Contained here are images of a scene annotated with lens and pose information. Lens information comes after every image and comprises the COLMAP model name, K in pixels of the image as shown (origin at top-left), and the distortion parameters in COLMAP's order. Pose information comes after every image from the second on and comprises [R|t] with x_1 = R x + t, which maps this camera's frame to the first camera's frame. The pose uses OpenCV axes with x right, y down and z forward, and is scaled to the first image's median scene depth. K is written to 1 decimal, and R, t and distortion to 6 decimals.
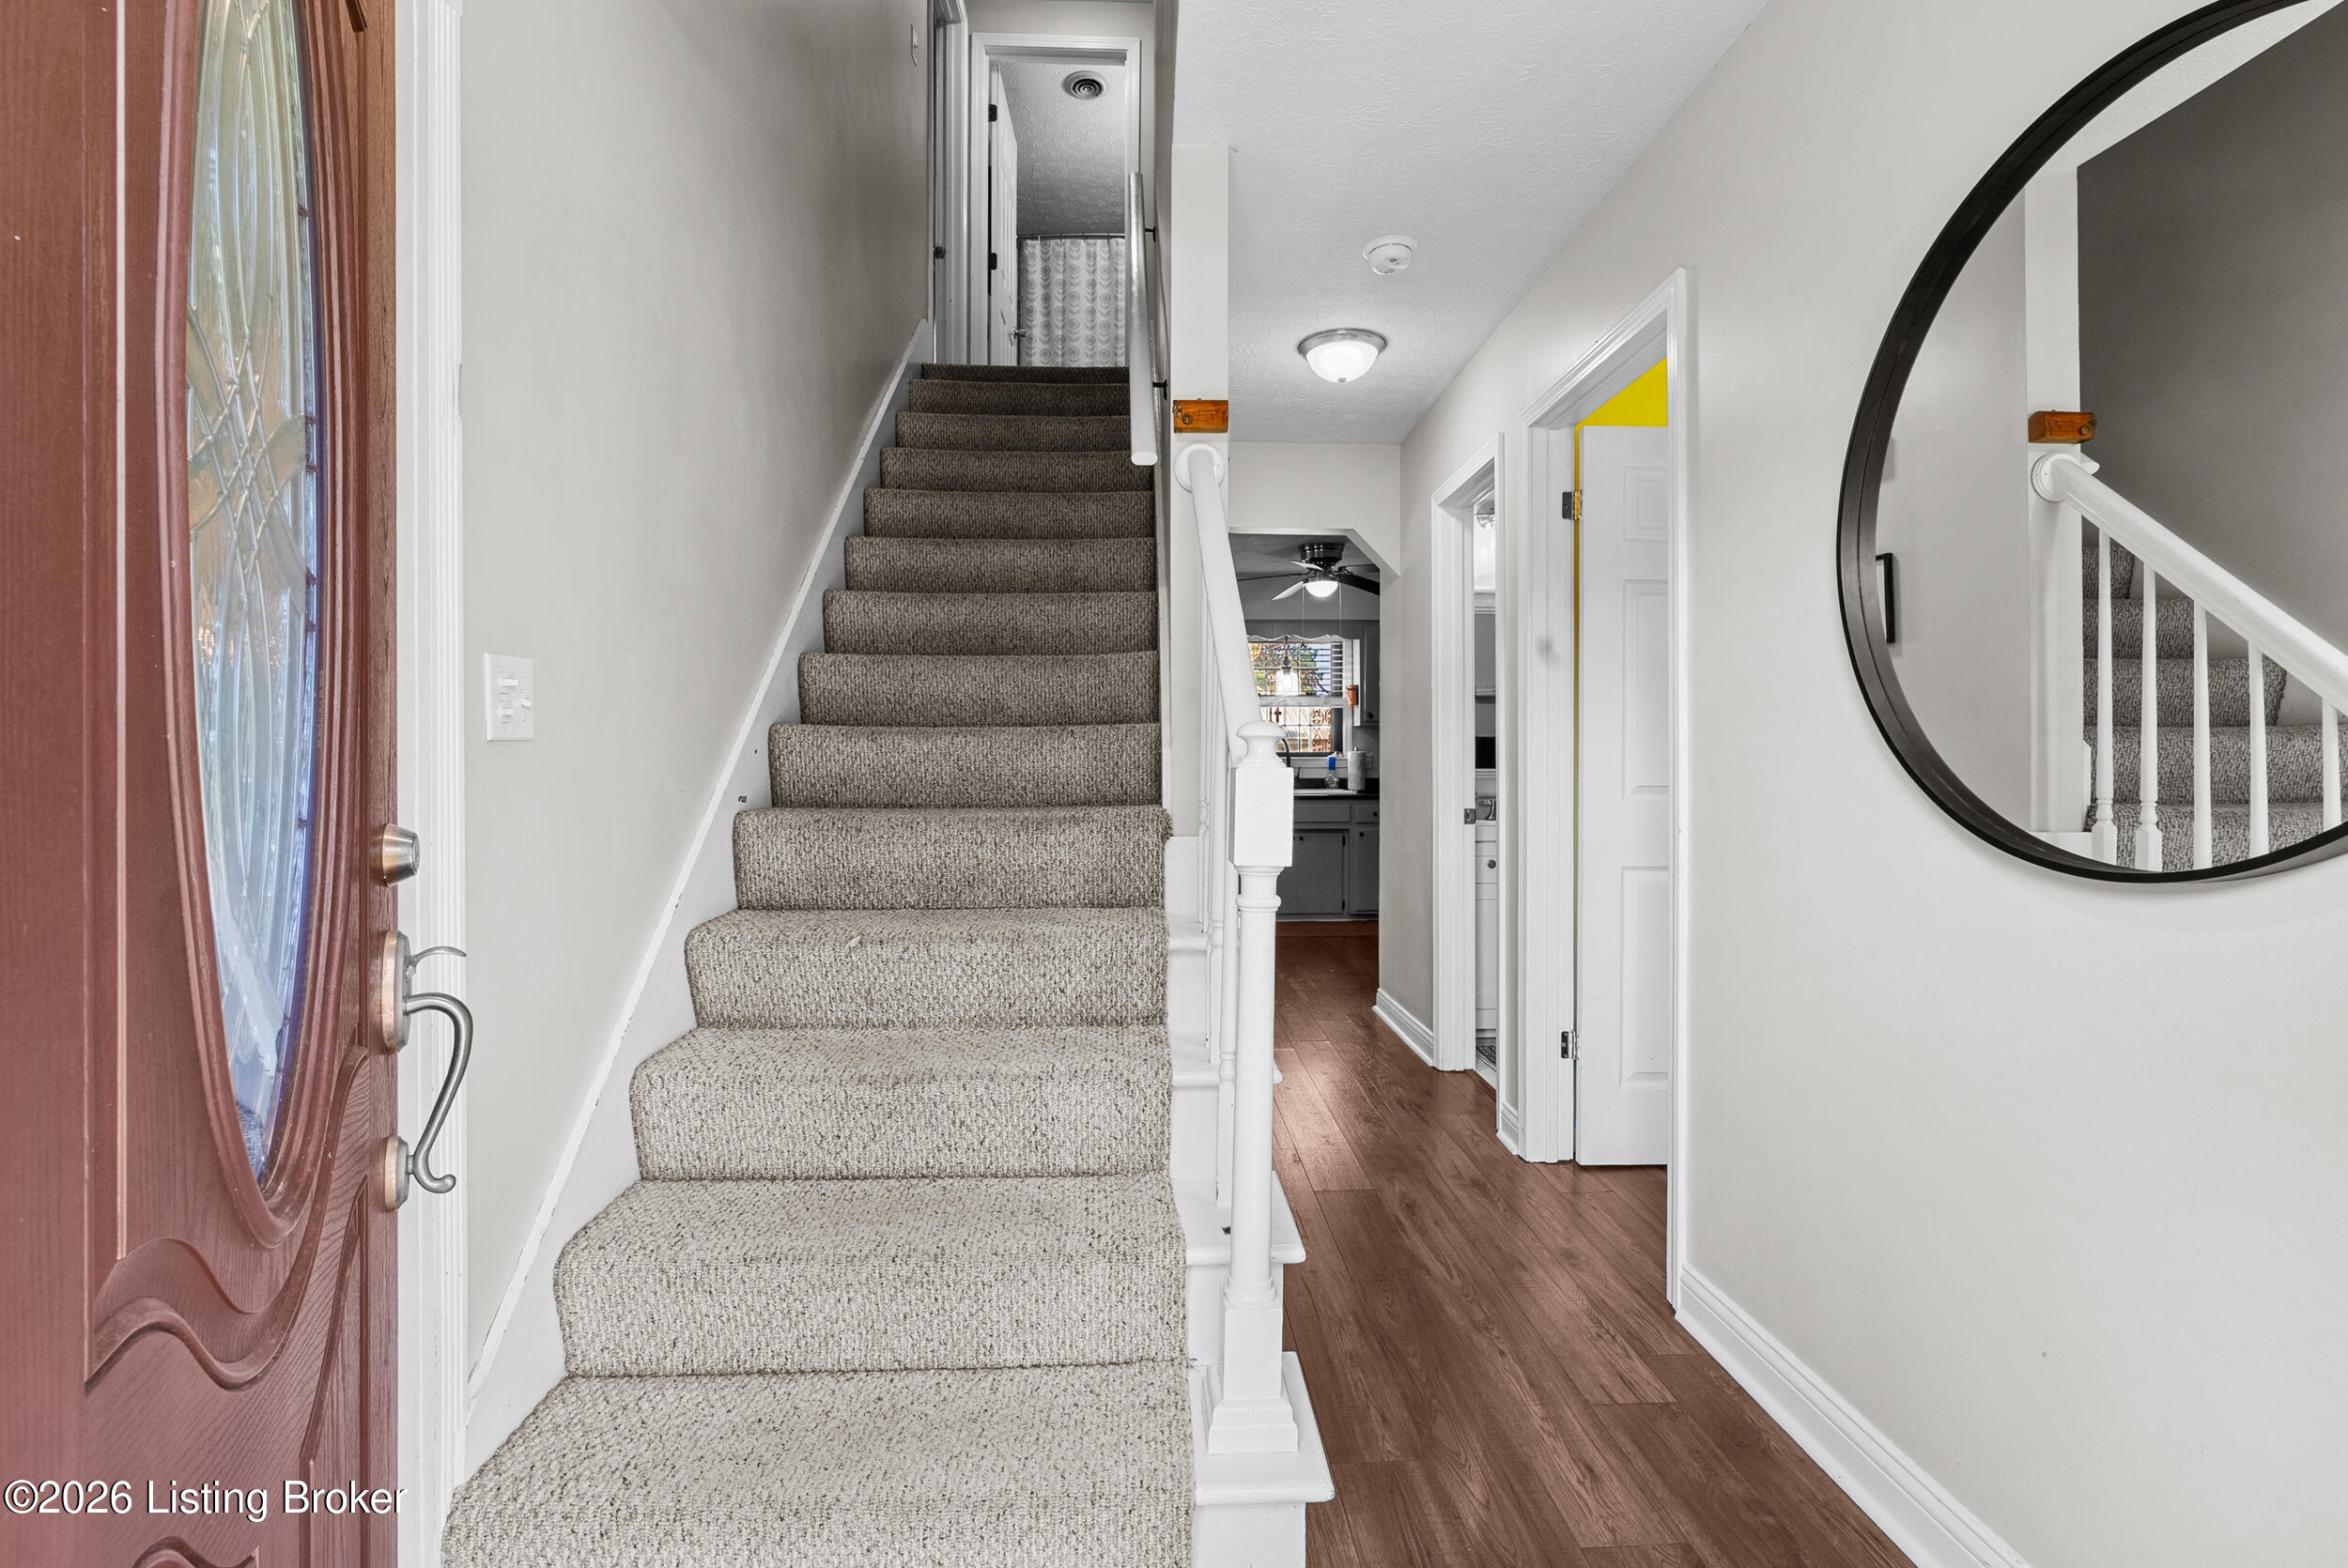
lens RADIAL K [[1062.6, 0, 1180.1], [0, 1062.6, 771.2], [0, 0, 1]] dist [0.004940, 0.000391]
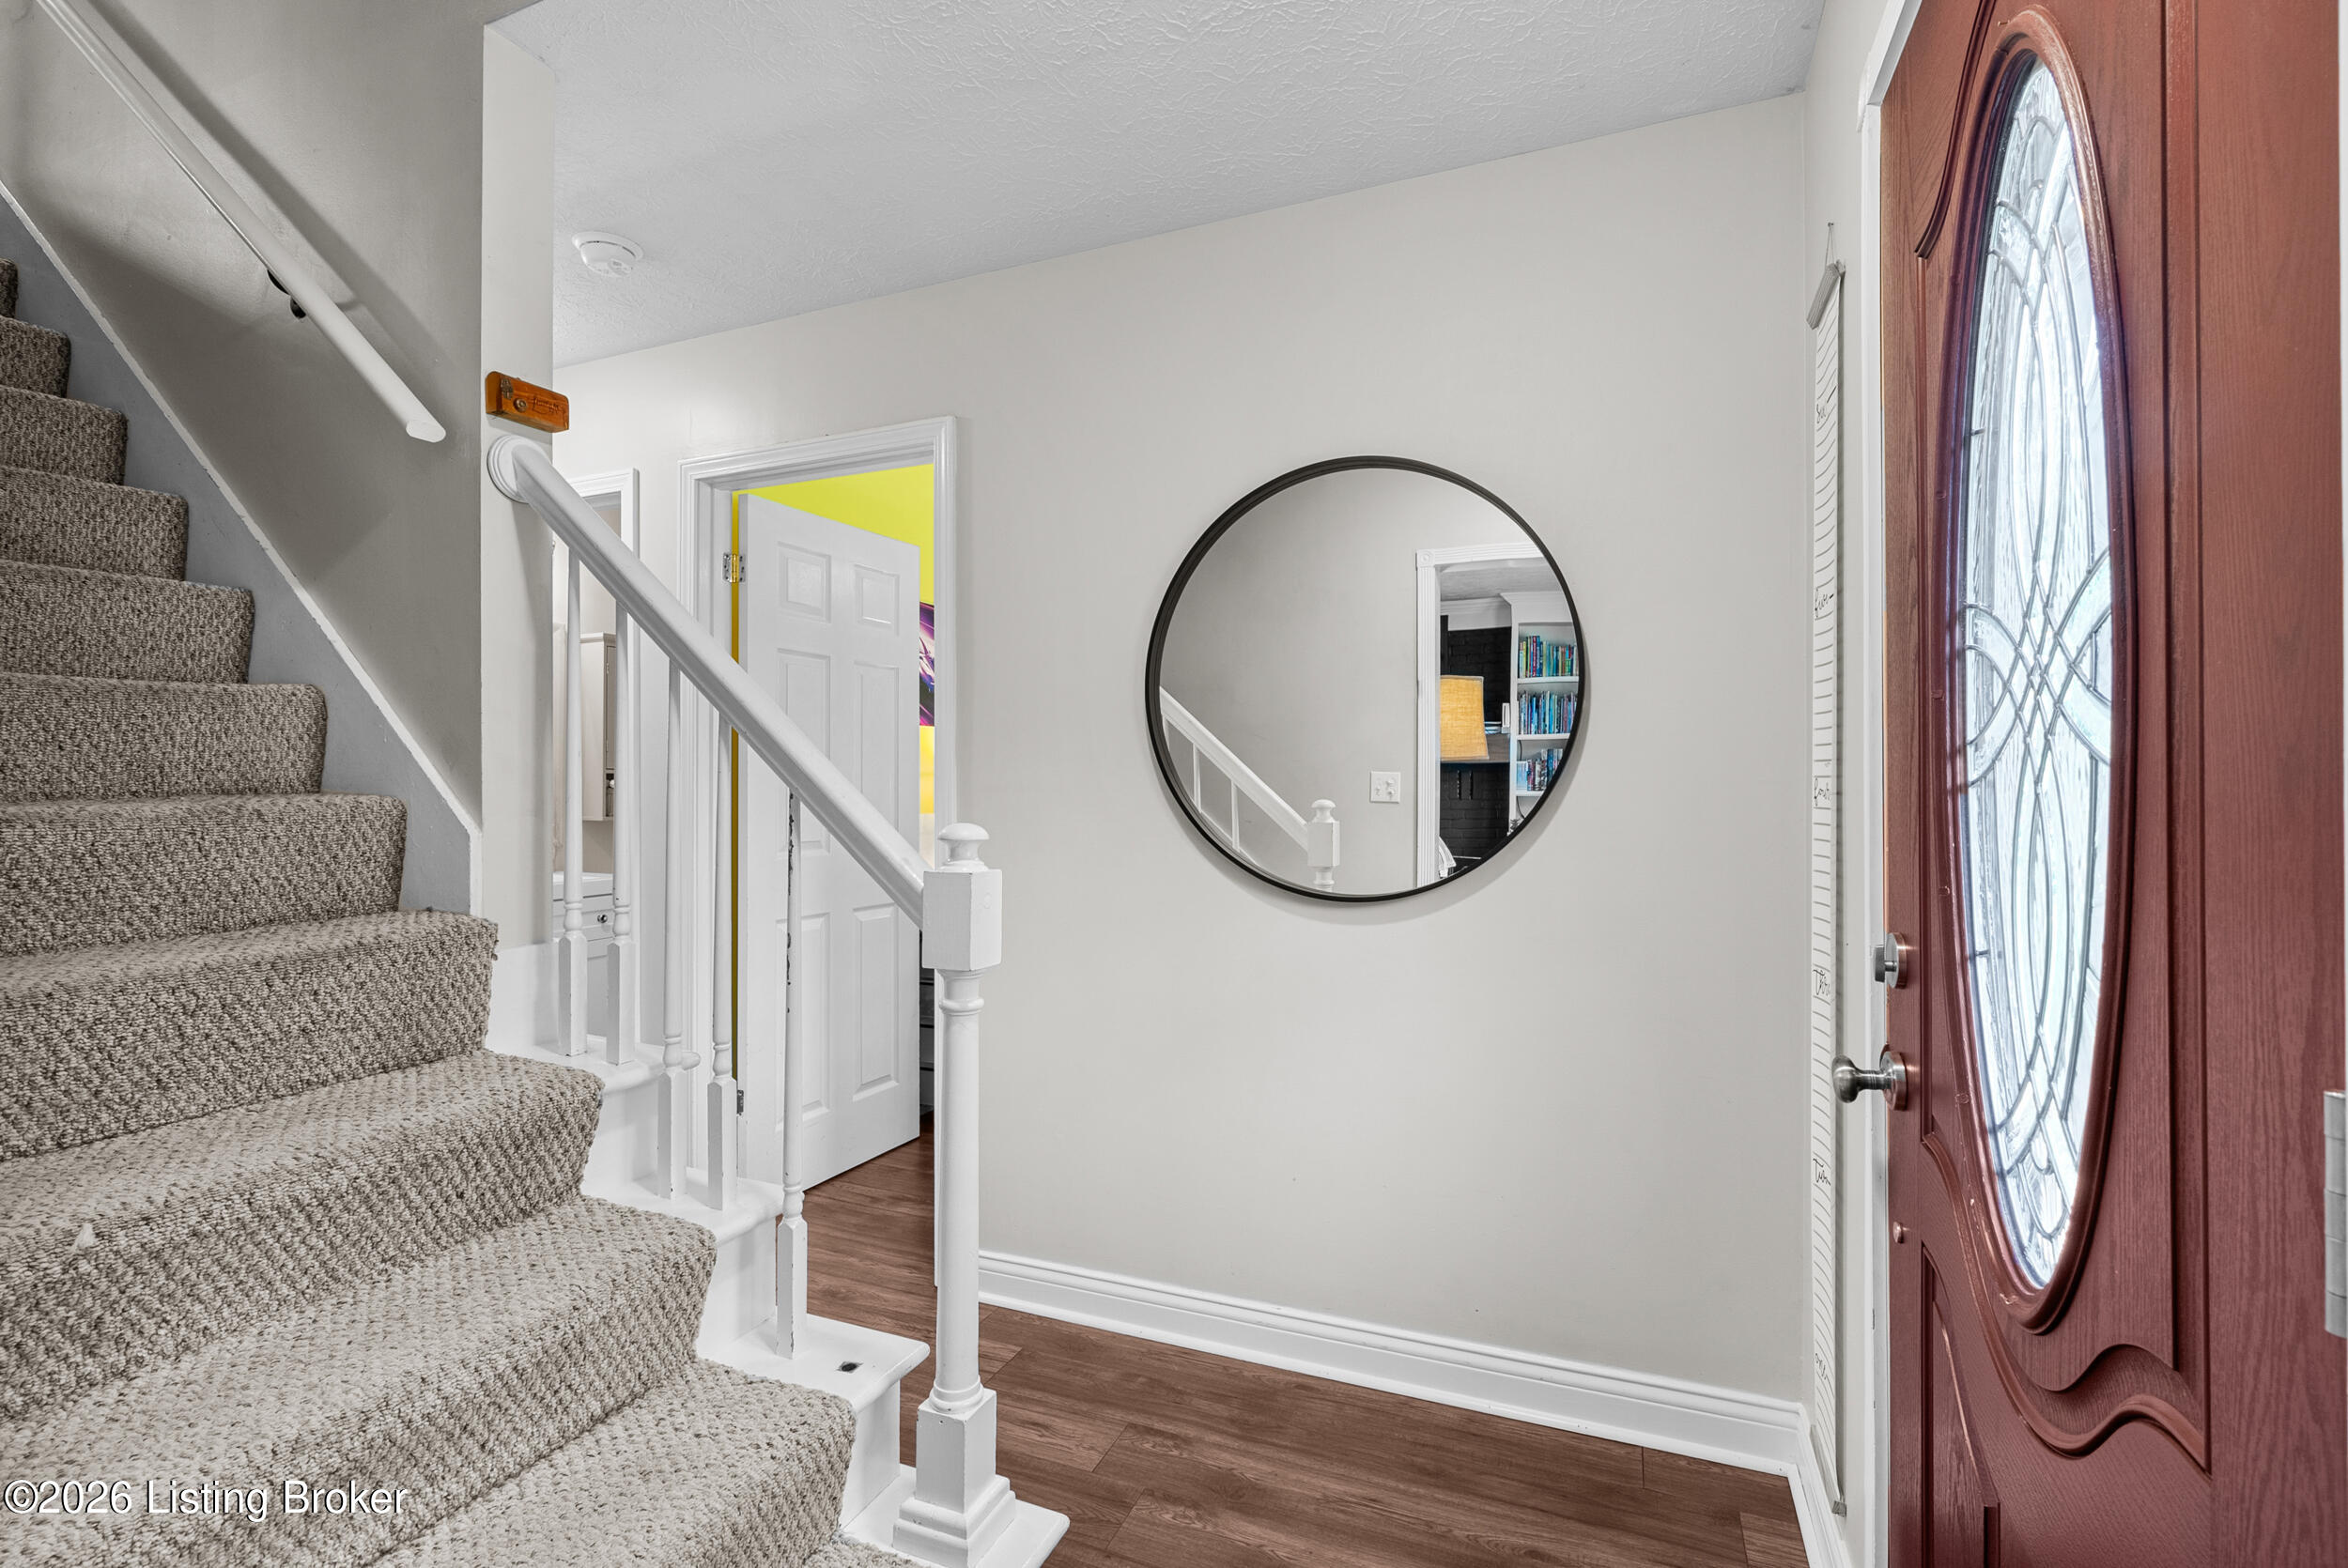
lens RADIAL K [[1062.6, 0, 1177.7], [0, 1062.6, 781.5], [0, 0, 1]] dist [0.004940, 0.000391]
pose [[0.439651, -0.000100, 0.898169, -0.607425], [0.006243, 0.999976, -0.002945, -0.069353], [-0.898147, 0.006902, 0.439641, 0.303542]]
